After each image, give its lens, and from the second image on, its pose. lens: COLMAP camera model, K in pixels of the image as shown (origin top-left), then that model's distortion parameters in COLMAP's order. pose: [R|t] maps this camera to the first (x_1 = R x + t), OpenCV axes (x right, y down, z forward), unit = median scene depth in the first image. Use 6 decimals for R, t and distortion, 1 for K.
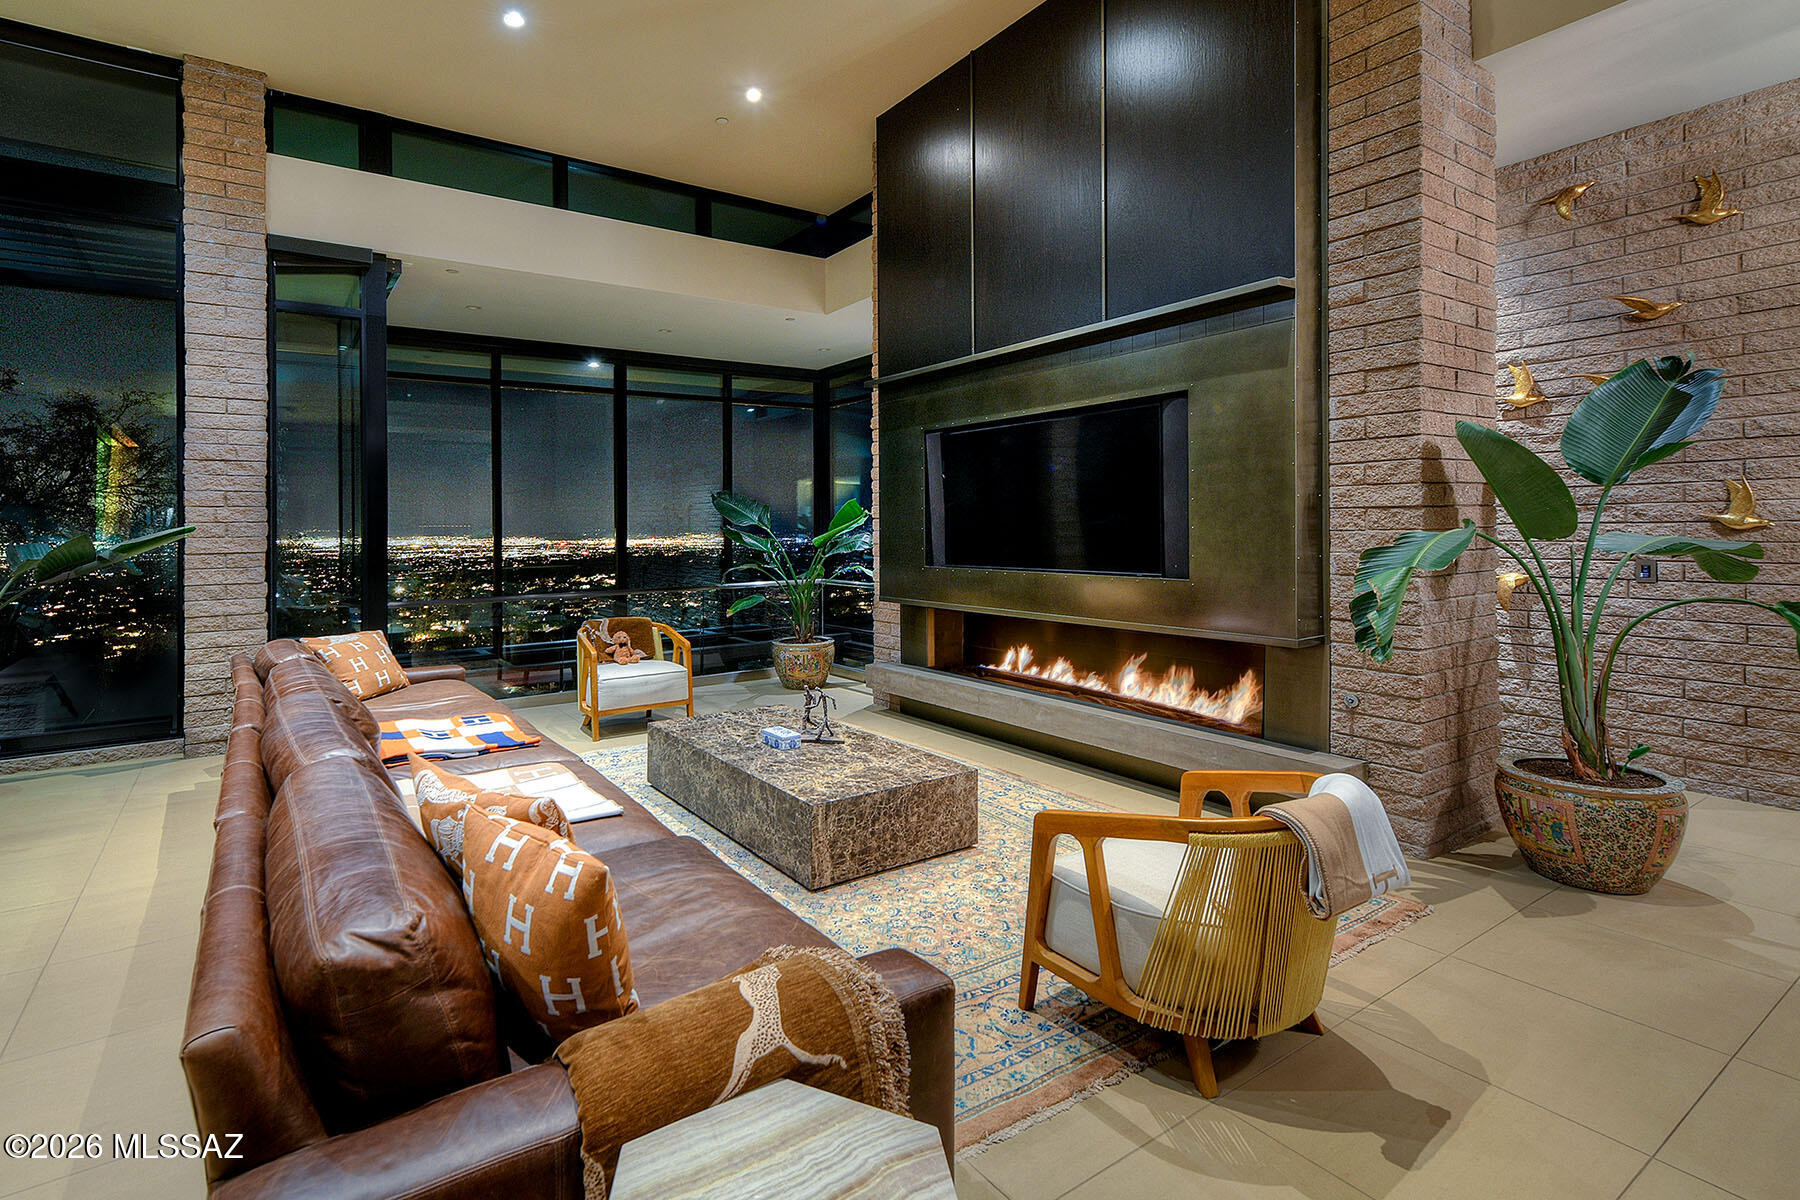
lens RADIAL K [[884.5, 0, 901.5], [0, 884.5, 550.4], [0, 0, 1]] dist [0.013214, 0.002503]
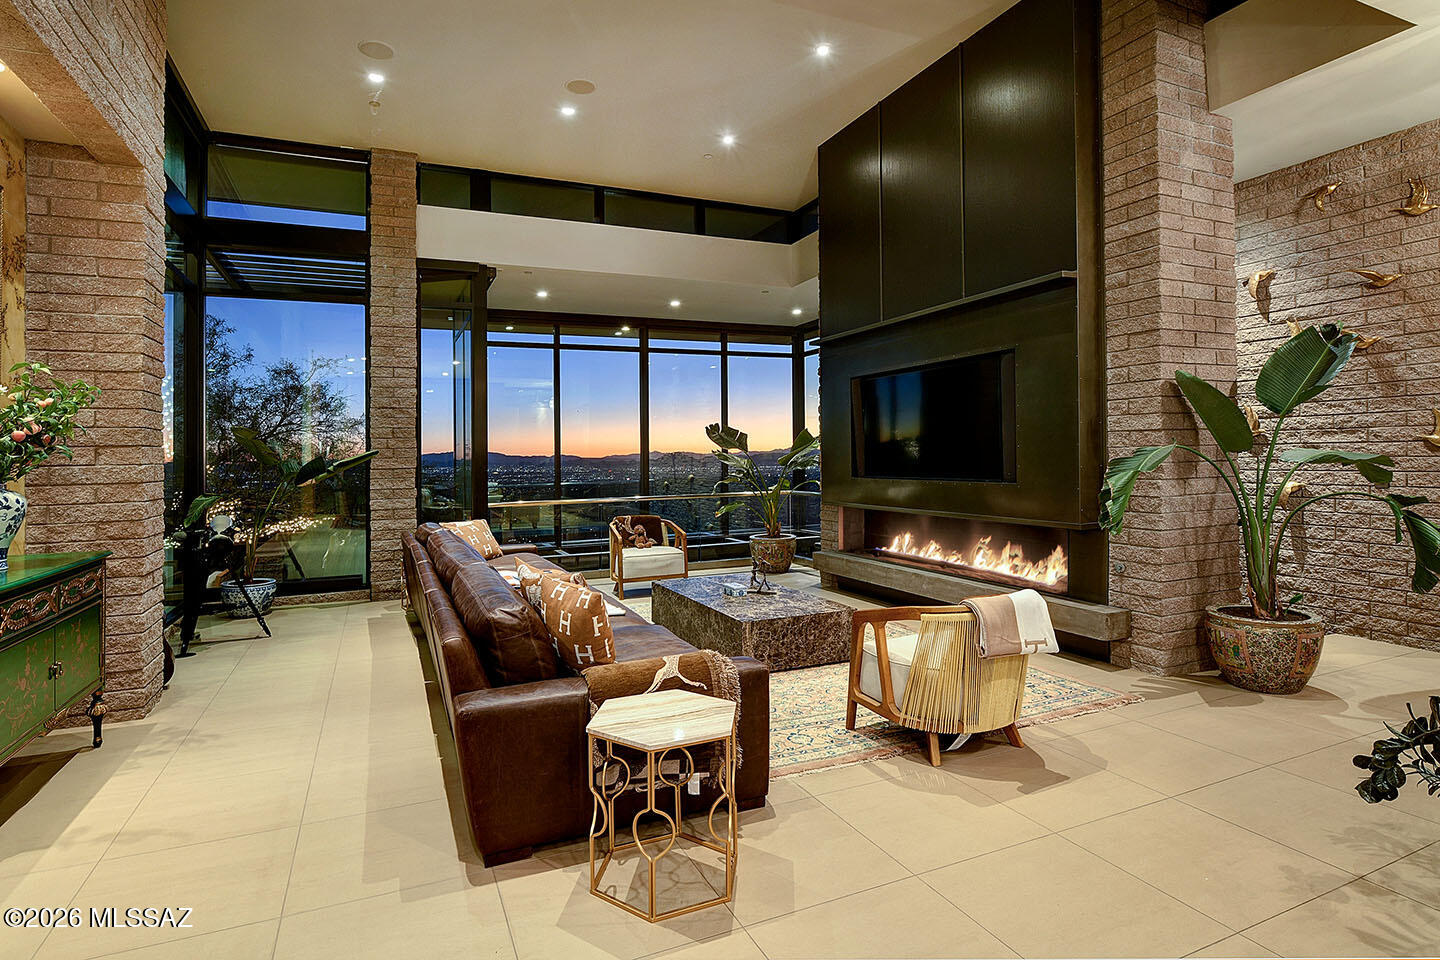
lens RADIAL K [[759.8, 0, 735.5], [0, 759.8, 493.6], [0, 0, 1]] dist [-0.013982, -0.003373]
pose [[0.980464, 0.007328, -0.196564, 0.136075], [-0.002418, 0.999679, 0.025209, 0.021540], [0.196686, -0.024241, 0.980167, -0.291610]]
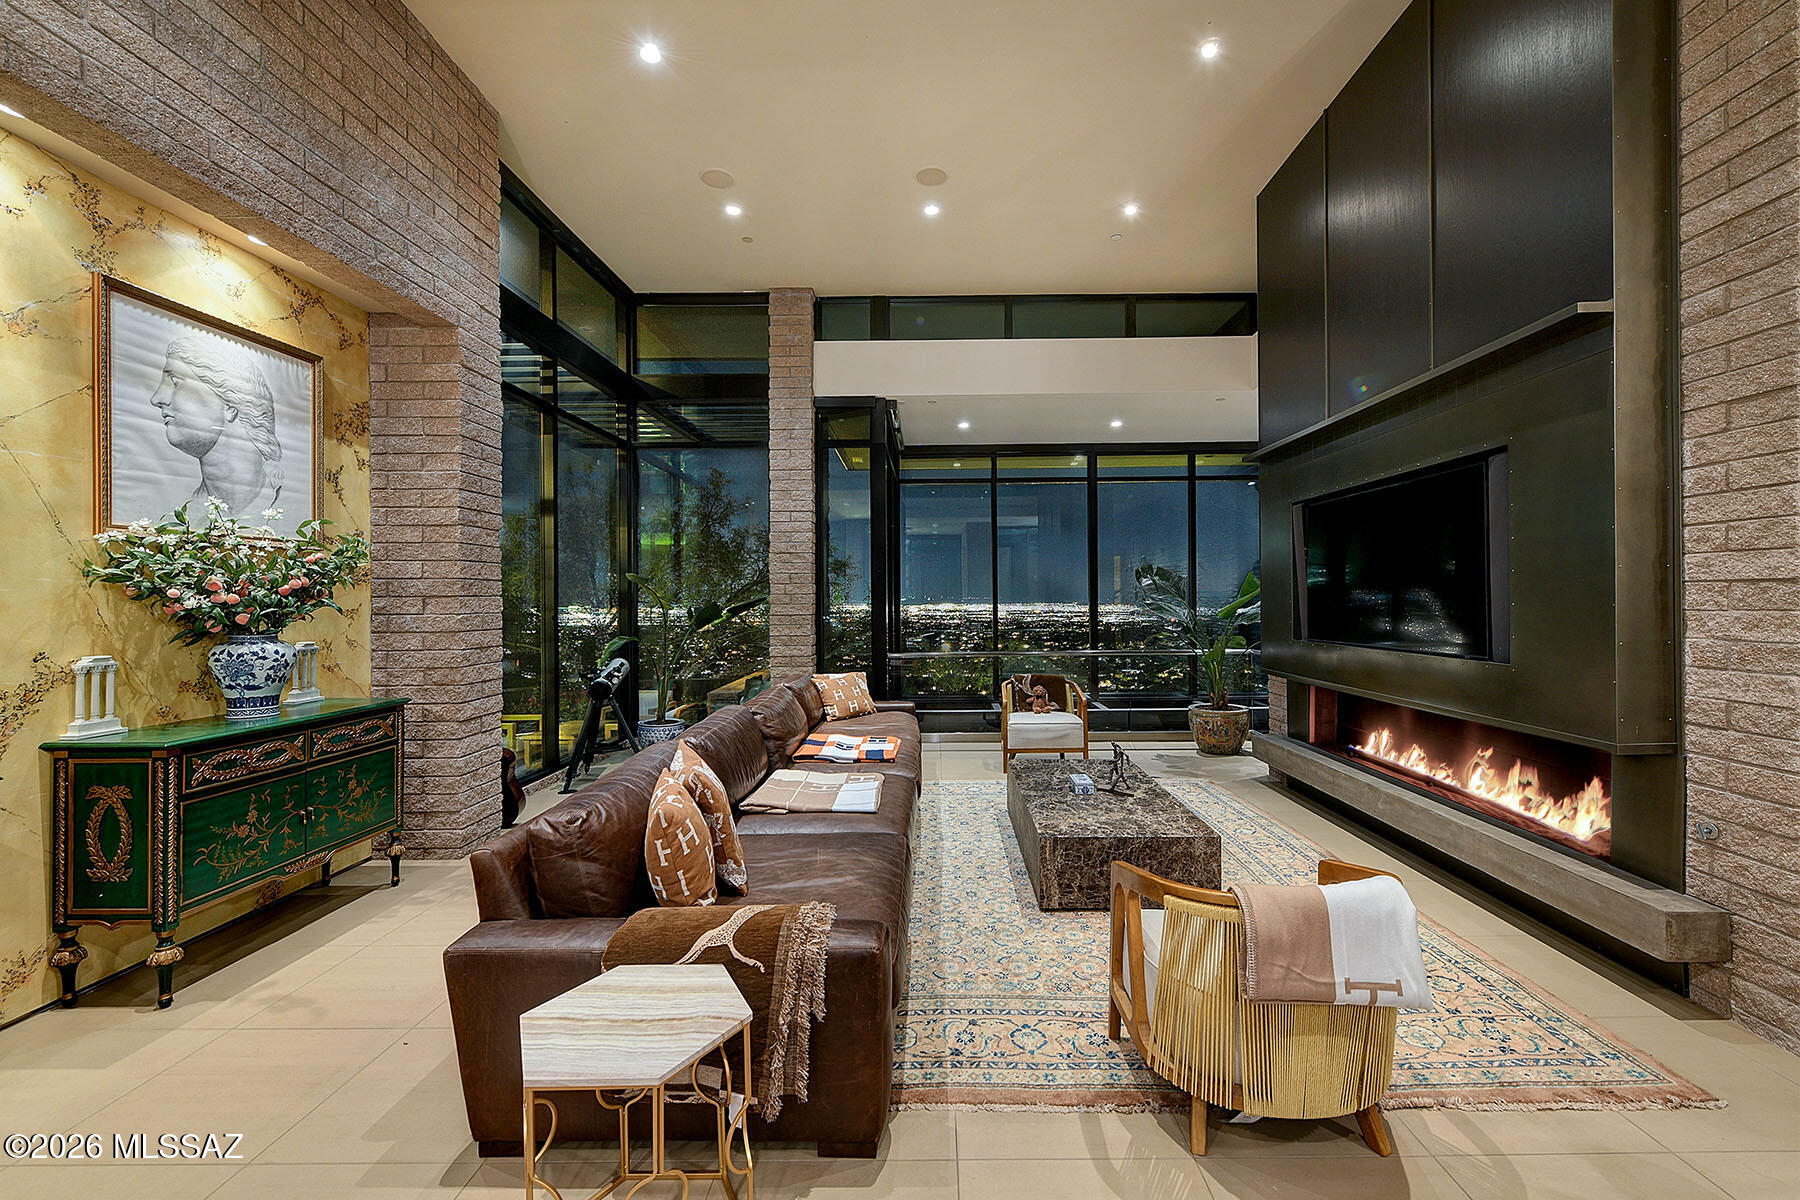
lens RADIAL K [[805.9, 0, 903.3], [0, 805.9, 626.6], [0, 0, 1]] dist [0.000213, -0.000265]
pose [[0.812467, 0.025603, -0.582444, 0.329306], [-0.019362, 0.999669, 0.016935, -0.006401], [0.582685, -0.002482, 0.812694, 0.019728]]
